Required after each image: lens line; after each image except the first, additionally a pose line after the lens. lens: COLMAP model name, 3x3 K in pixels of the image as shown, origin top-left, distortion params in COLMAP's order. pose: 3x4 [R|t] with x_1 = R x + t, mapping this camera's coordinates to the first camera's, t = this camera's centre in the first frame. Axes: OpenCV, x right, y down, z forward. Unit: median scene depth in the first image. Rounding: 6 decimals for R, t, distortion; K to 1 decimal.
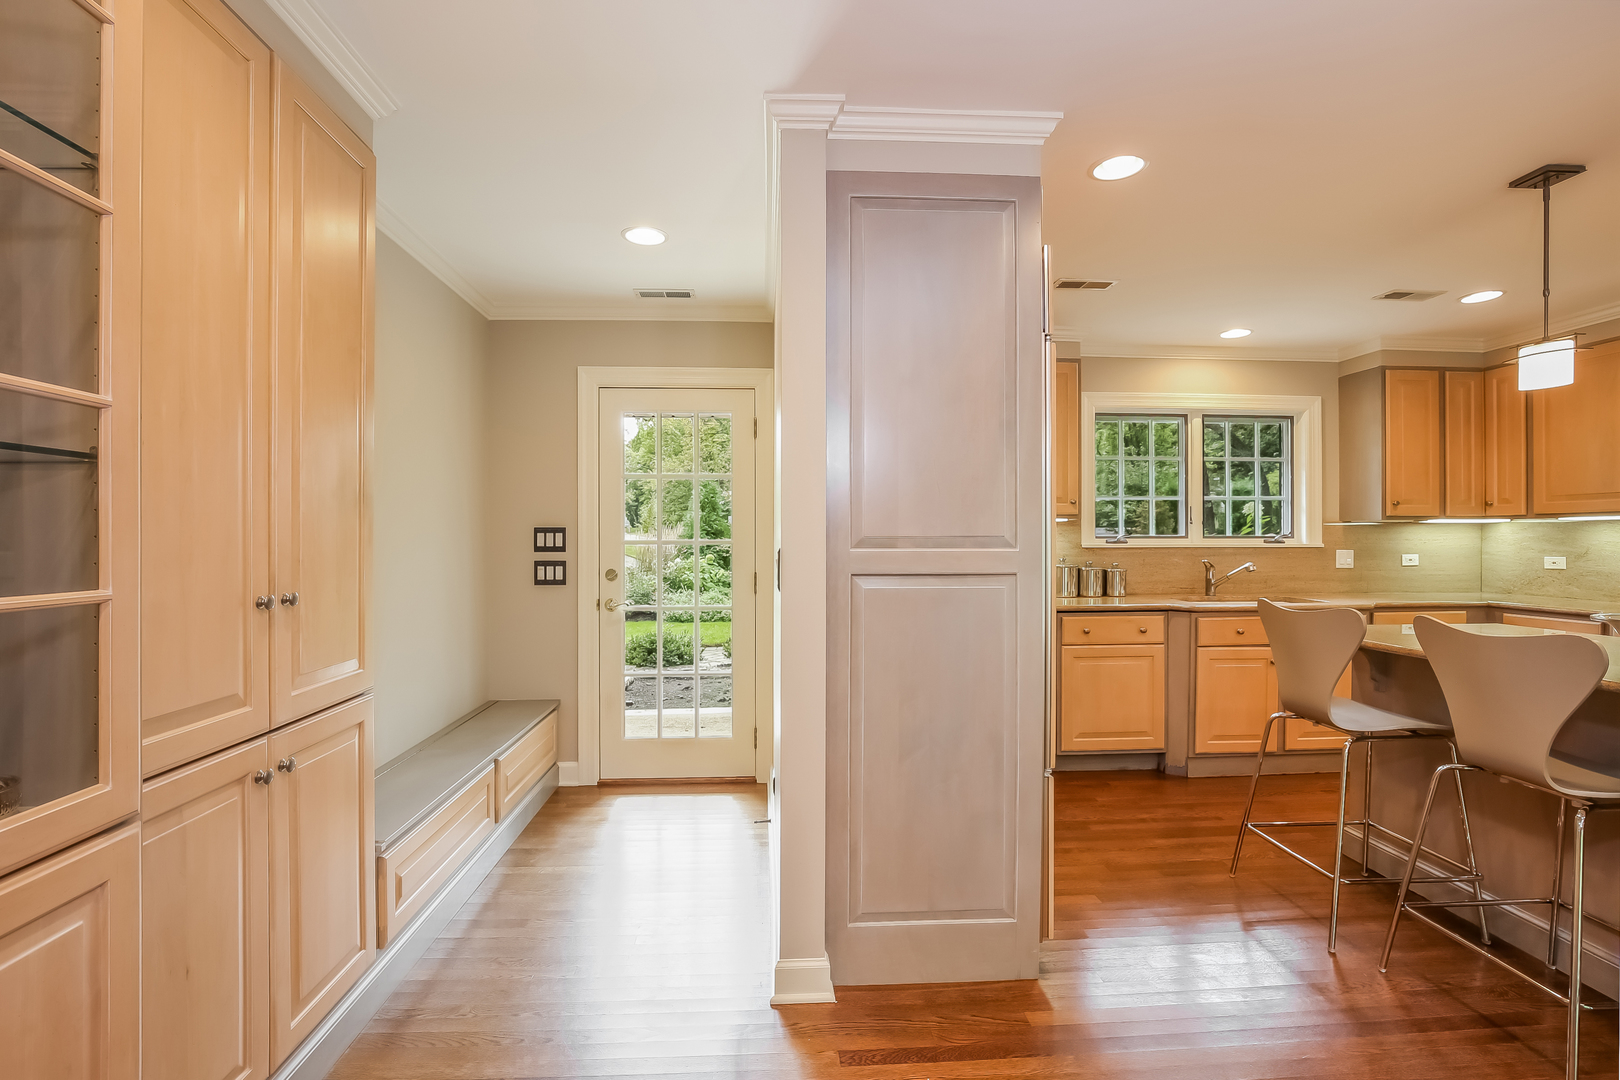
lens RADIAL K [[746.4, 0, 806.7], [0, 746.4, 542.0], [0, 0, 1]] dist [-0.030534, 0.007586]
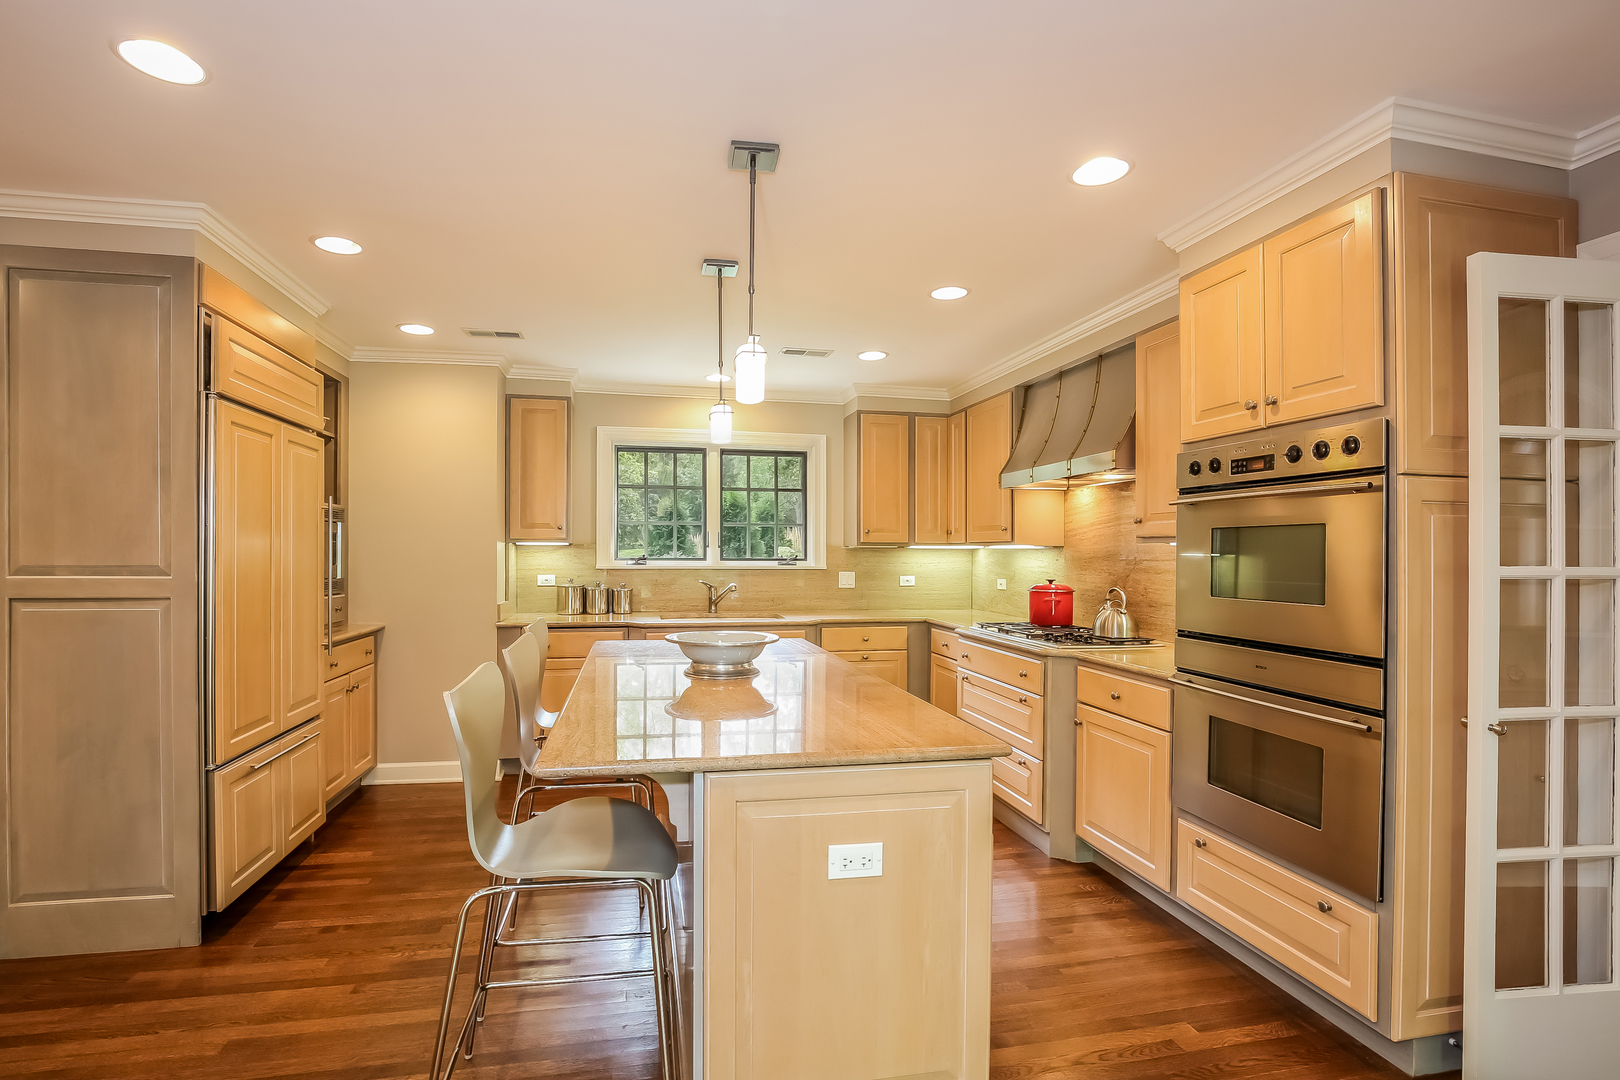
lens RADIAL K [[746.4, 0, 778.1], [0, 746.4, 556.7], [0, 0, 1]] dist [-0.030534, 0.007586]
pose [[0.990536, 0.006685, 0.137091, 0.542718], [-0.006935, 0.999975, 0.001346, -0.015120], [-0.137079, -0.002284, 0.990557, -0.136017]]
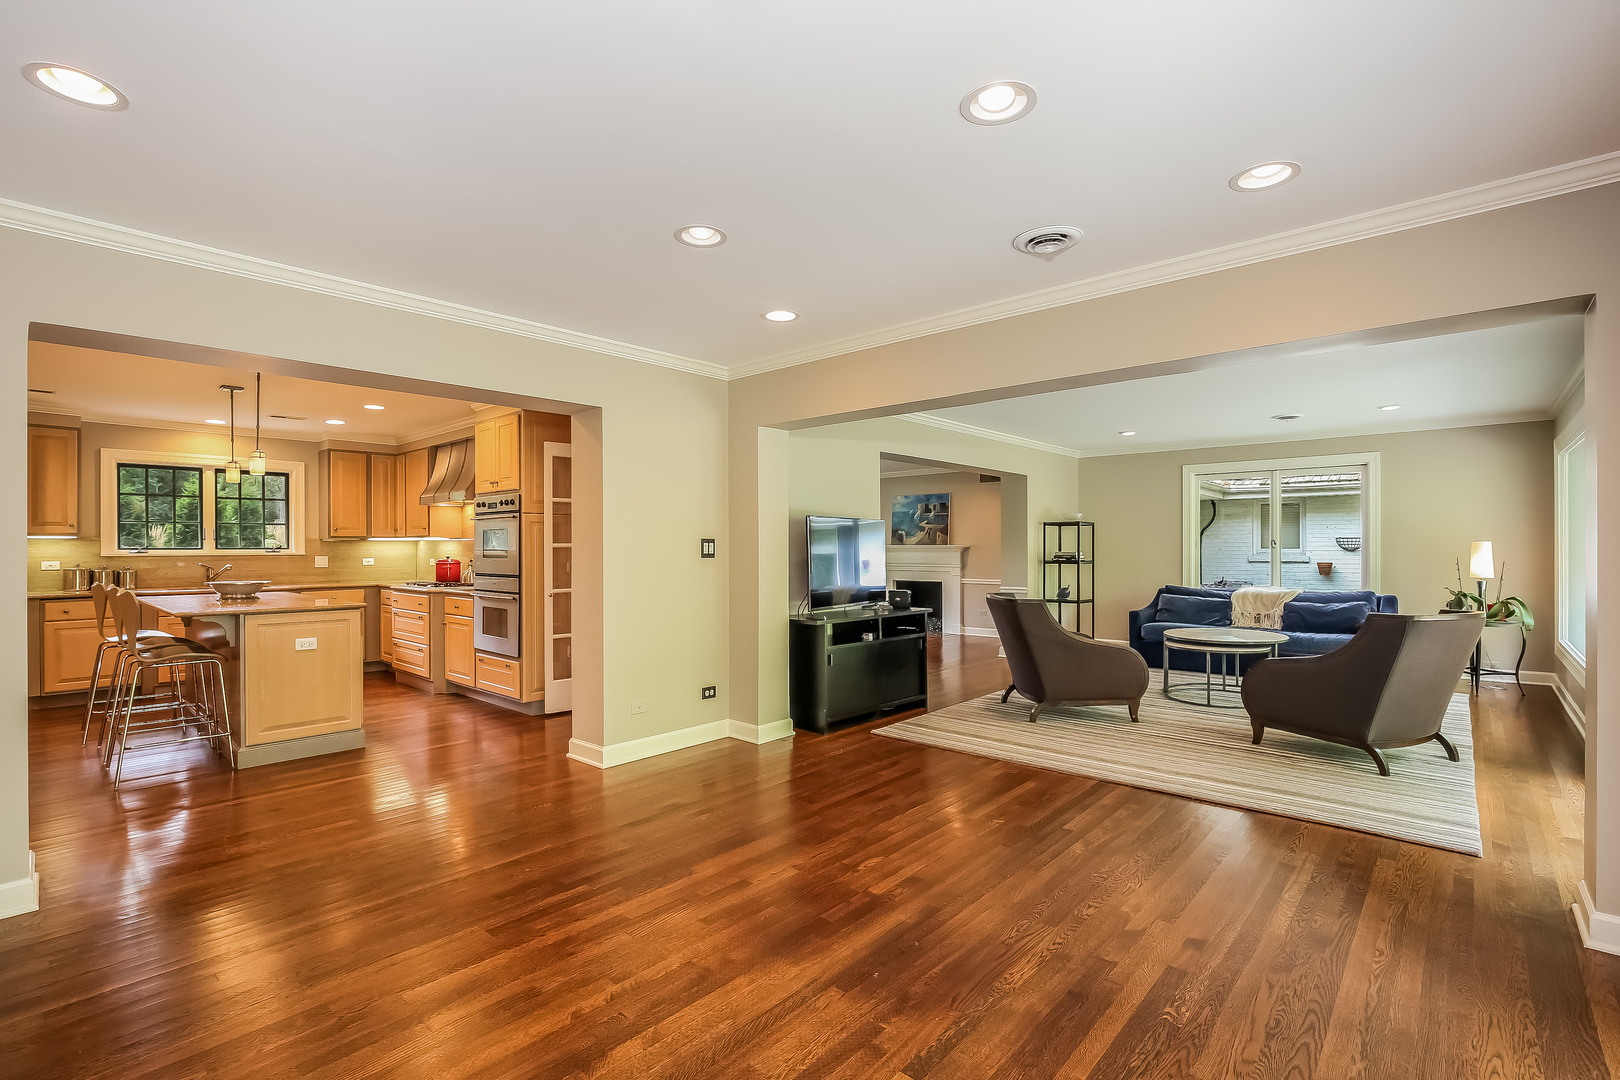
lens RADIAL K [[746.4, 0, 787.2], [0, 746.4, 540.7], [0, 0, 1]] dist [-0.030534, 0.007586]
pose [[0.720490, 0.005003, 0.693447, 0.388283], [0.005703, 0.999897, -0.013138, 0.003987], [-0.693442, 0.013421, 0.720388, -1.054954]]
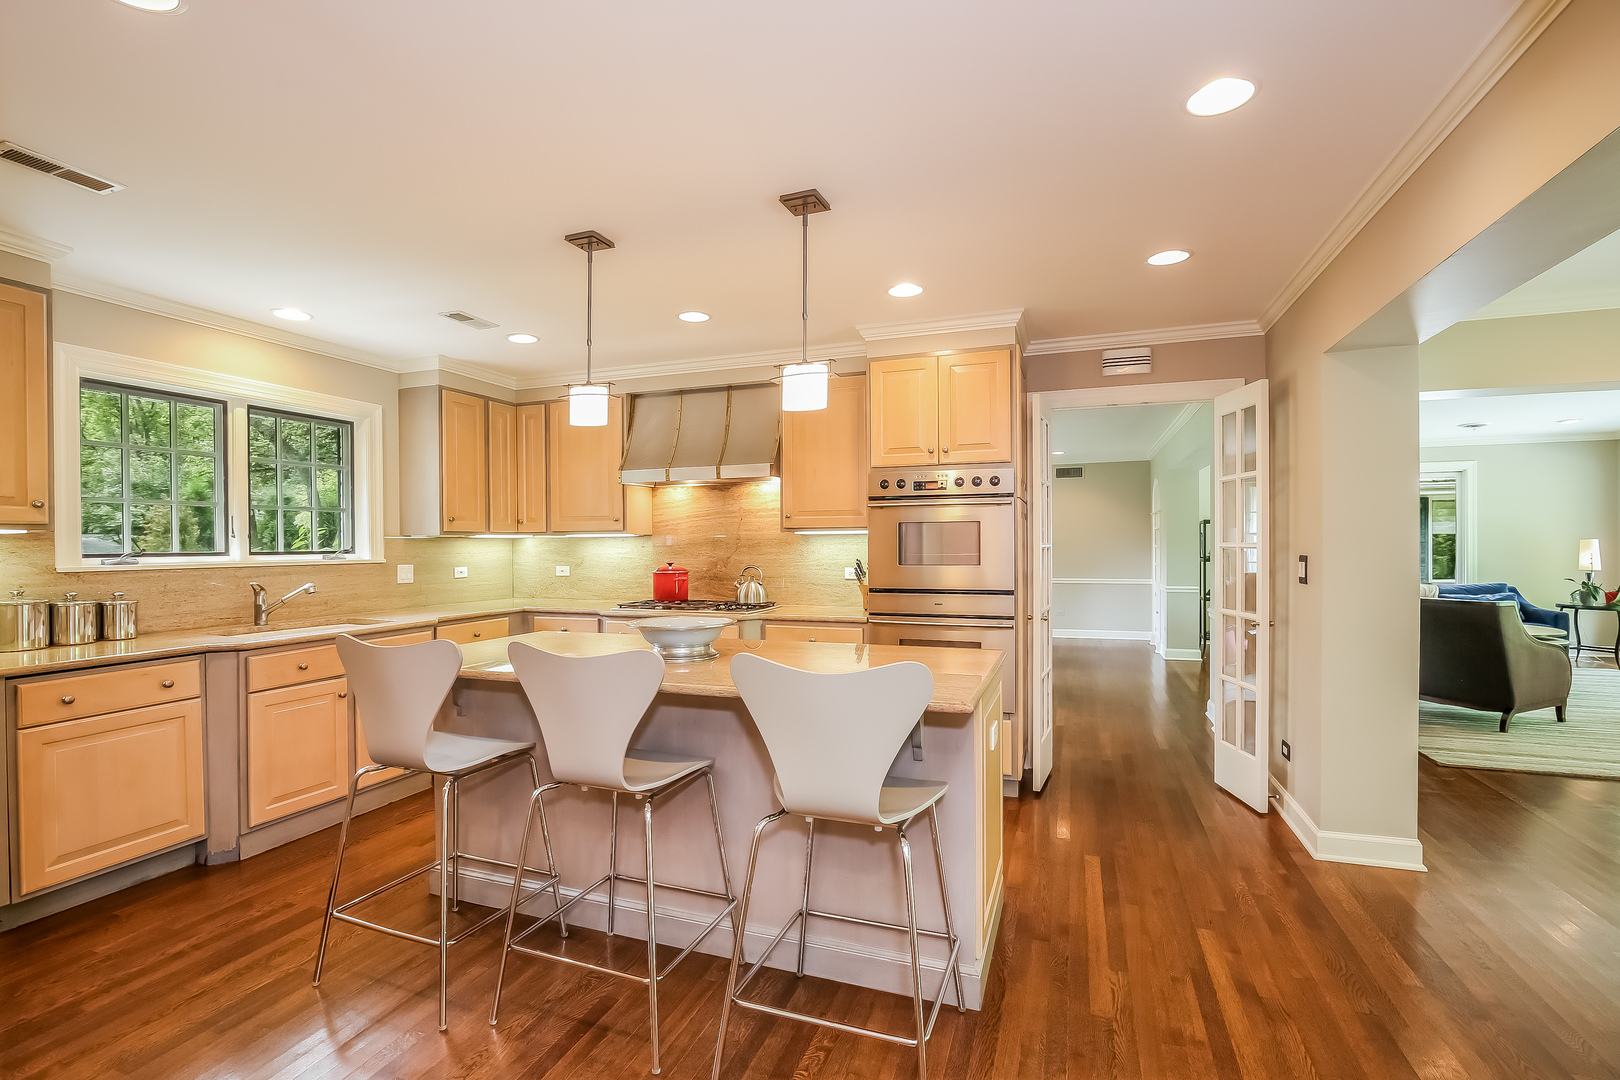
lens RADIAL K [[746.4, 0, 804.4], [0, 746.4, 550.3], [0, 0, 1]] dist [-0.030534, 0.007586]
pose [[0.406201, -0.009668, 0.913733, 0.046197], [0.009253, 0.999936, 0.006467, -0.011546], [-0.913737, 0.005827, 0.406264, 0.122206]]
